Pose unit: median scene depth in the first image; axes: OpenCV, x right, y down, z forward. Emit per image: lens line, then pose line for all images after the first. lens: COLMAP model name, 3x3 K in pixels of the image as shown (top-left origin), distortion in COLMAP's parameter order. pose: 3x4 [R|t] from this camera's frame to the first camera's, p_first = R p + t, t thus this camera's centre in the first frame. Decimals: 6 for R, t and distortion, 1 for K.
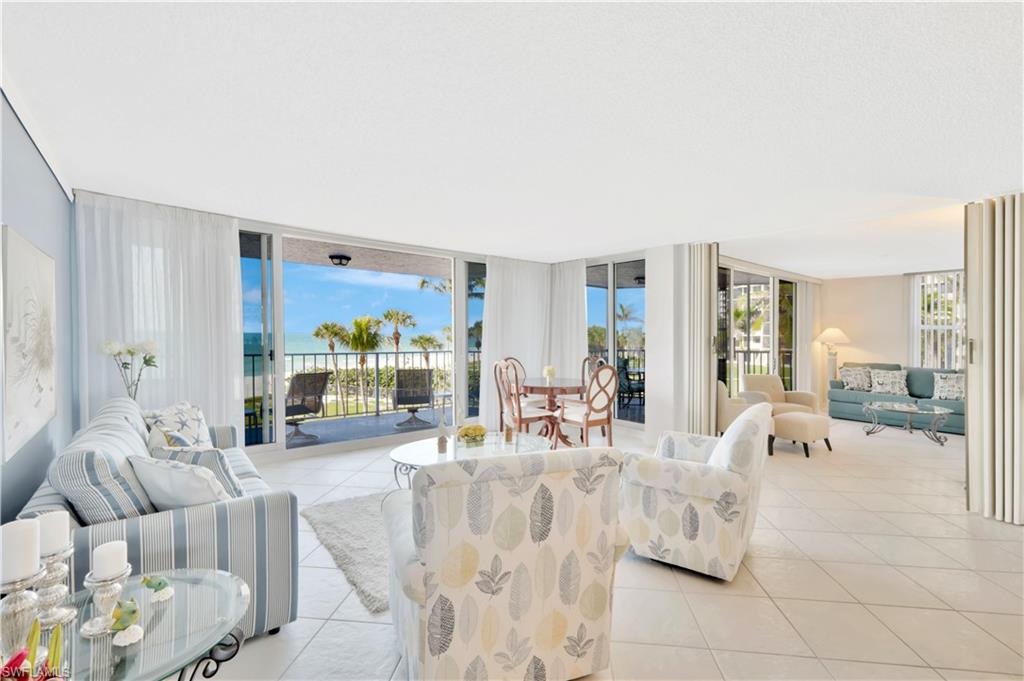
lens RADIAL K [[447.4, 0, 529.0], [0, 447.4, 333.2], [0, 0, 1]] dist [0.001353, 0.000282]
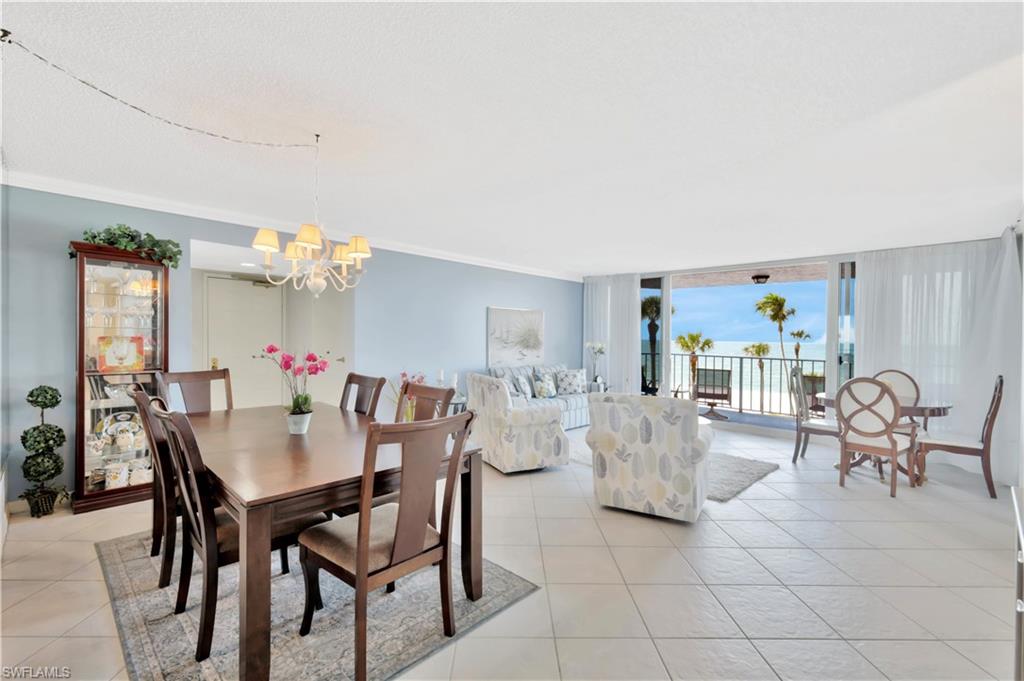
lens RADIAL K [[448.8, 0, 510.5], [0, 448.8, 331.9], [0, 0, 1]] dist [0.002443, 0.000168]
pose [[0.091413, -0.017746, -0.995655, 0.858231], [-0.015279, 0.999699, -0.019221, 0.013803], [0.995696, 0.016969, 0.091114, 0.269320]]
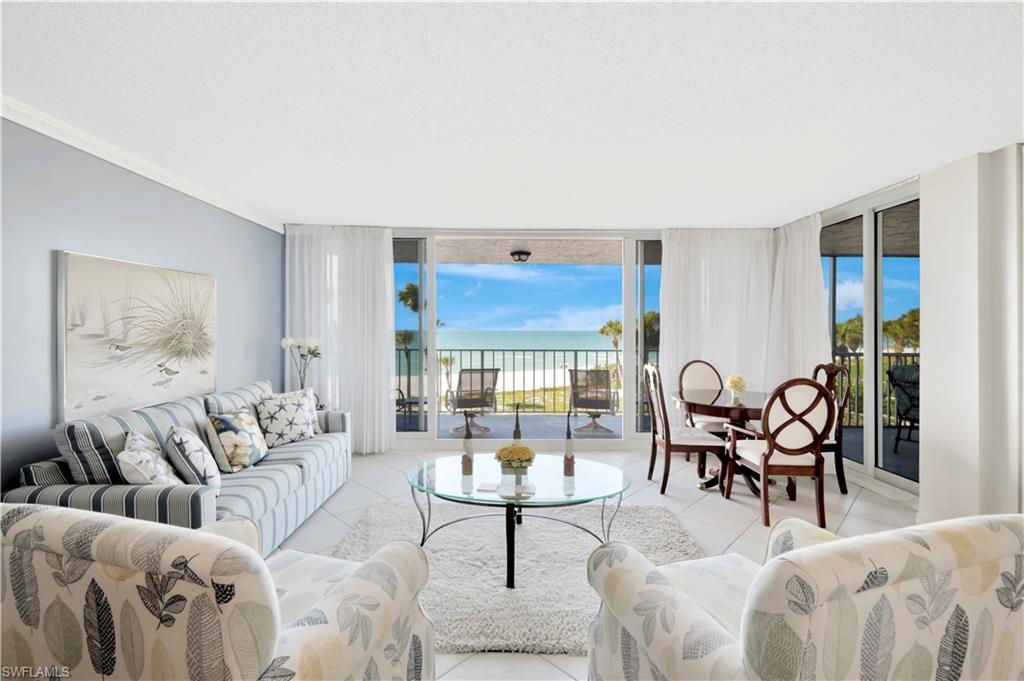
lens RADIAL K [[450.1, 0, 514.1], [0, 450.1, 328.3], [0, 0, 1]] dist [0.003477, 0.000120]
pose [[0.771309, -0.009032, -0.636396, 0.243400], [0.005519, 0.999957, -0.007503, 0.005638], [0.636437, 0.002275, 0.771326, 0.262587]]
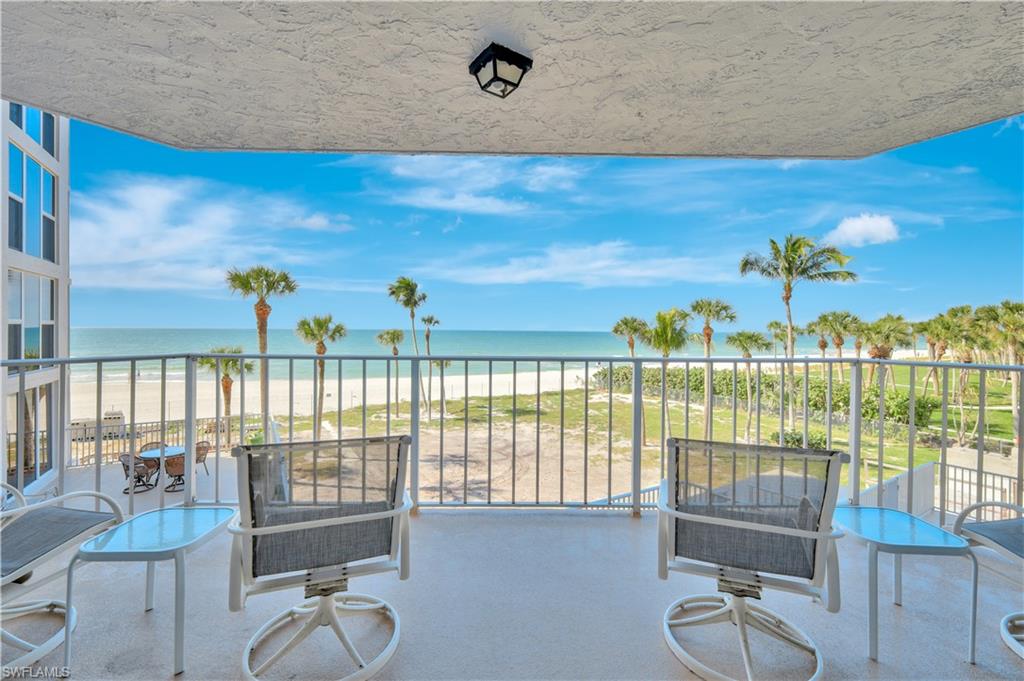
lens RADIAL K [[450.1, 0, 514.1], [0, 450.1, 328.3], [0, 0, 1]] dist [0.003477, 0.000120]
pose [[0.765793, -0.005871, -0.643061, -0.246466], [0.001099, 0.999969, -0.007821, 0.029227], [0.643087, 0.005283, 0.765775, 0.909408]]
